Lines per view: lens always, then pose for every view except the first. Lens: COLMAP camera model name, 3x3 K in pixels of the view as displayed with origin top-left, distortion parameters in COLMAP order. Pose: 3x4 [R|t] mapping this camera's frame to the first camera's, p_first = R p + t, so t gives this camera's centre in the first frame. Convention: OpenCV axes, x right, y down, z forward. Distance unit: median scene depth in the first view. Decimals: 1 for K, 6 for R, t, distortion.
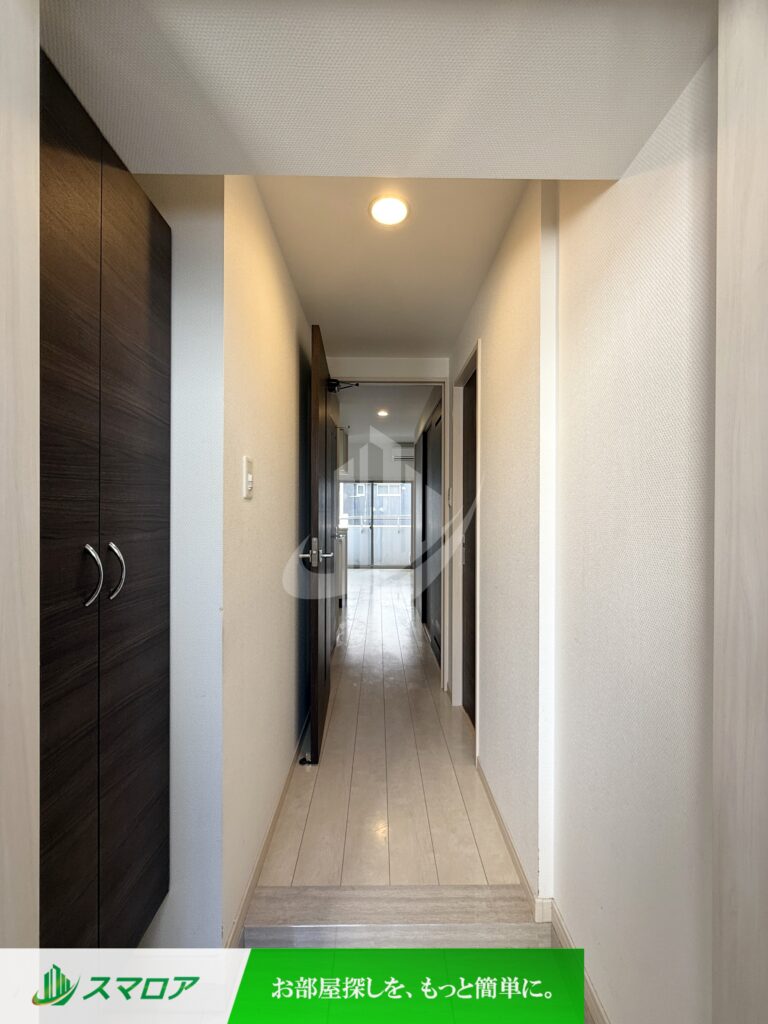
lens RADIAL K [[413.6, 0, 384.0], [0, 413.6, 512.0], [0, 0, 1]] dist [0.000601, 0.000125]
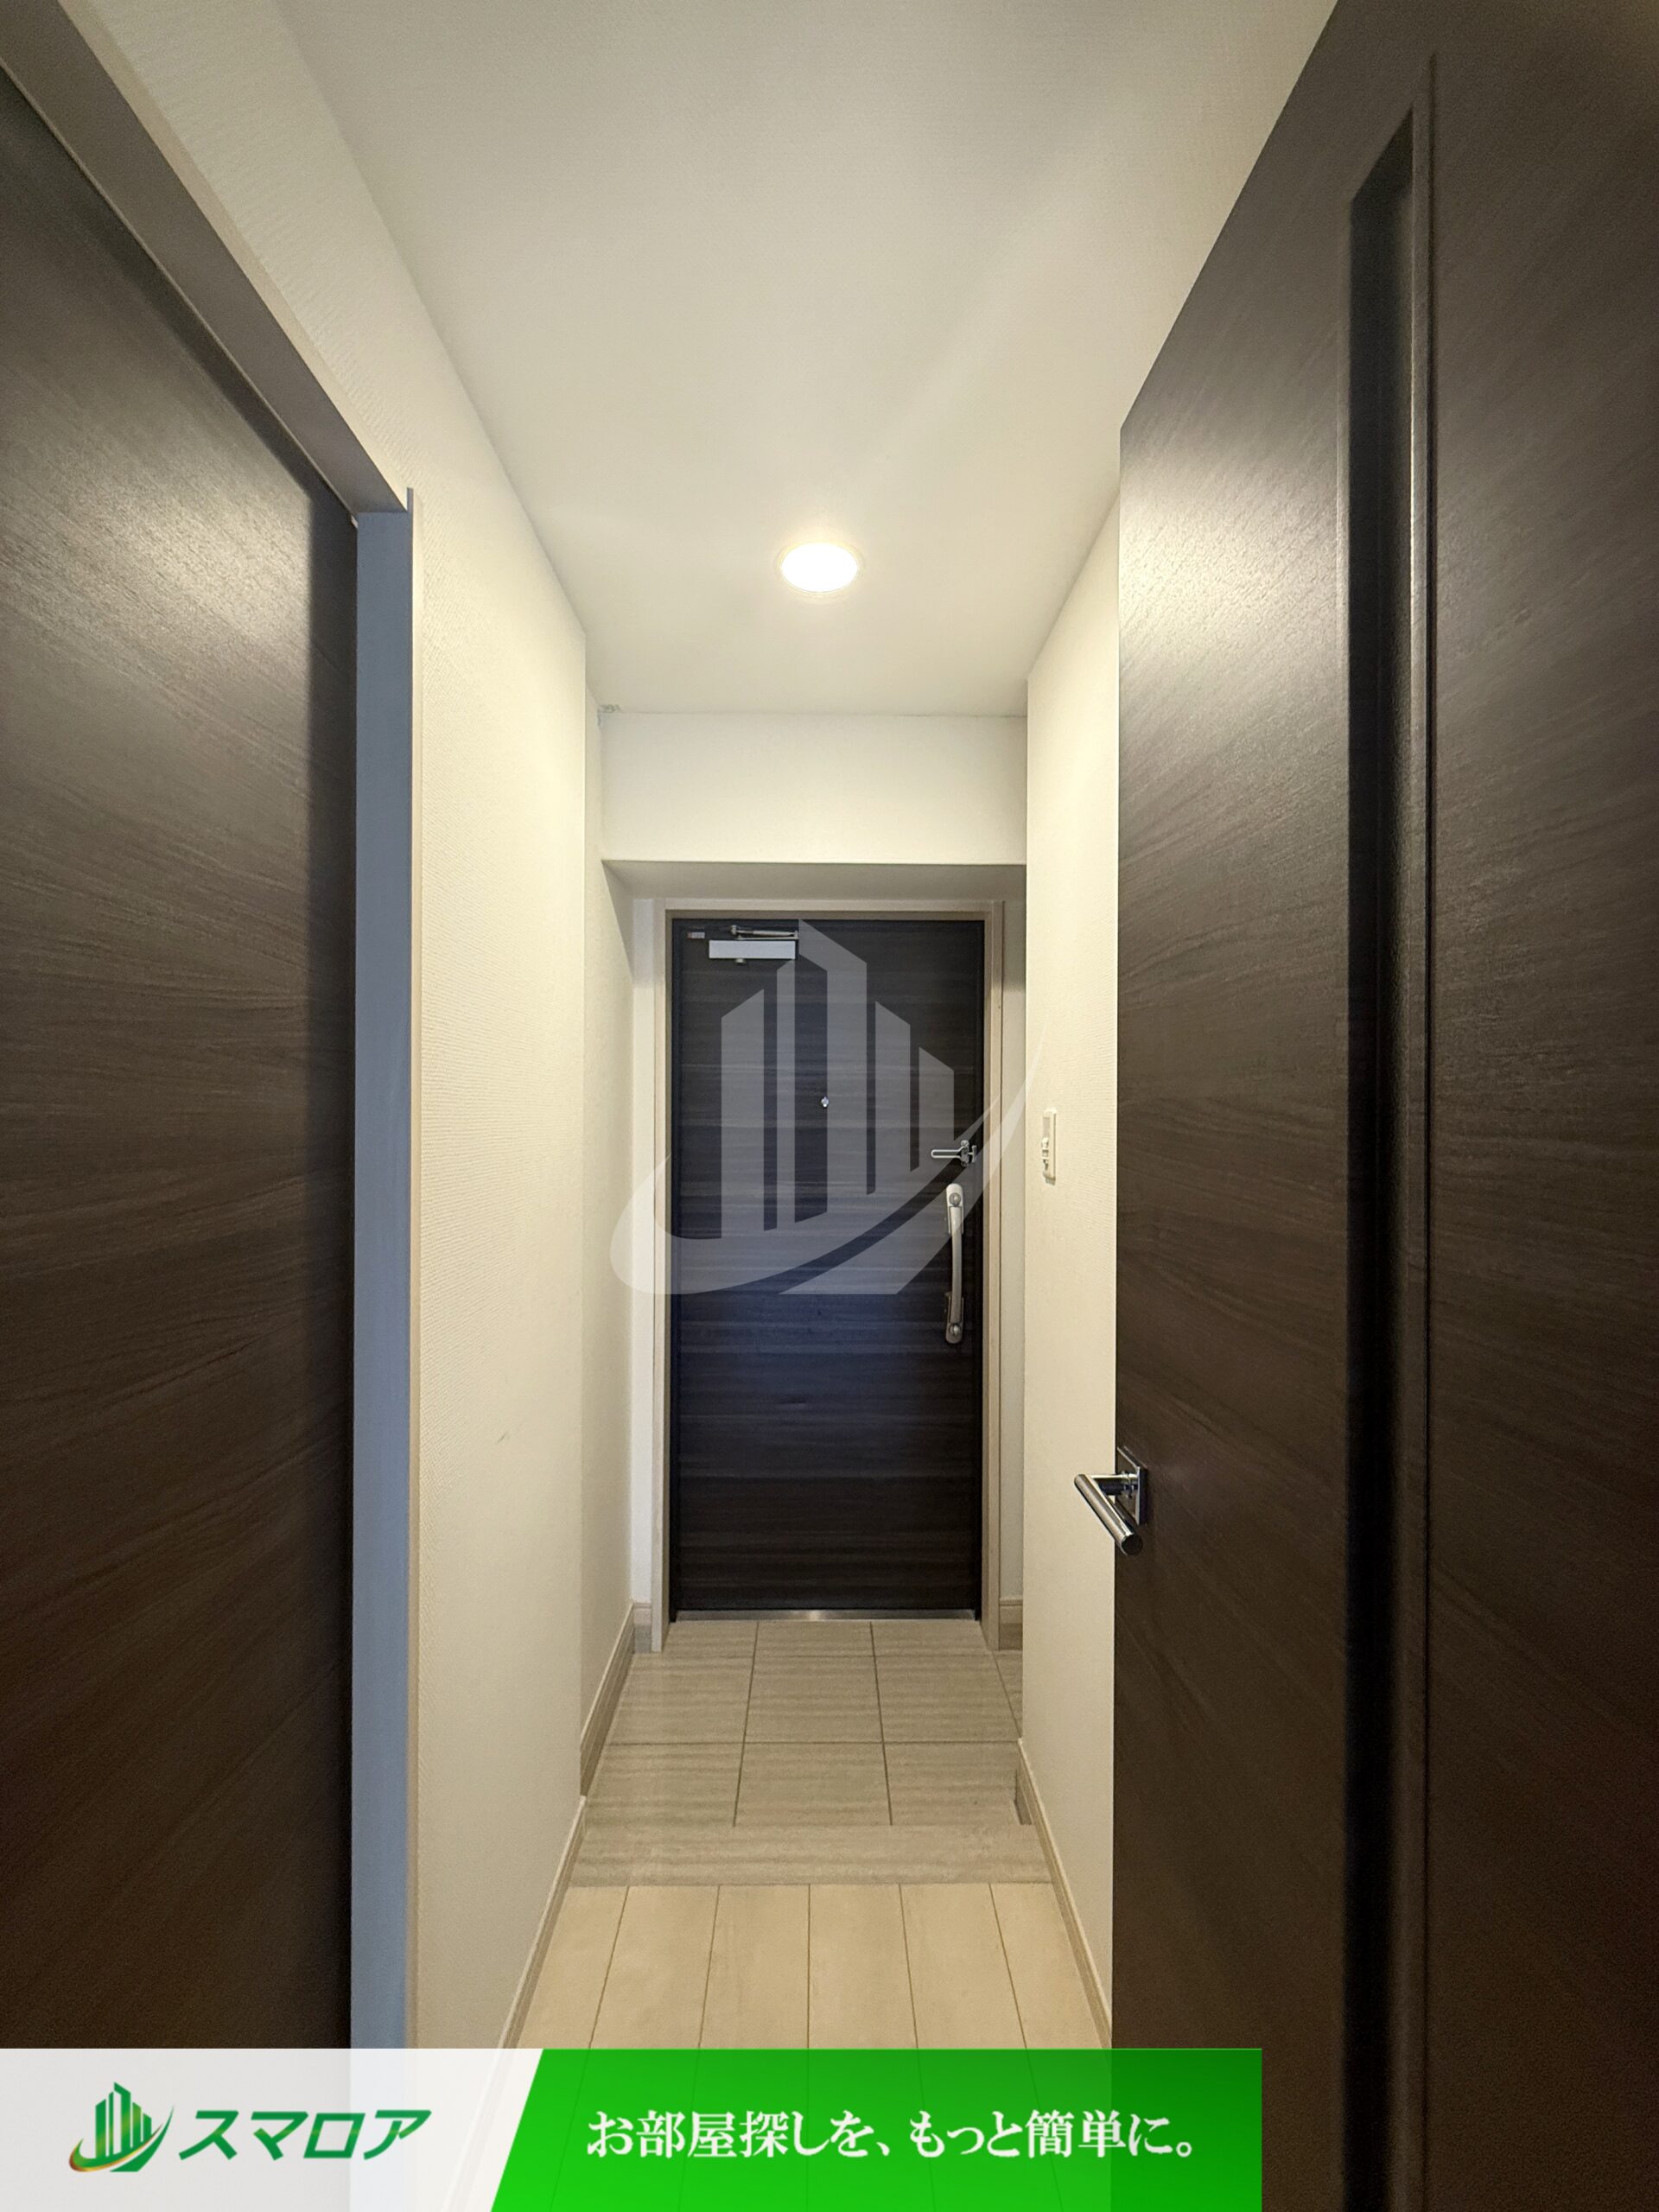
lens RADIAL K [[893.5, 0, 829.5], [0, 893.5, 1106.0], [0, 0, 1]] dist [0.000601, 0.000125]
pose [[-0.999985, -0.005436, -0.000424, -0.006530], [-0.005437, 0.999985, 0.000645, -0.131397], [0.000420, 0.000647, -1.000000, 2.232469]]
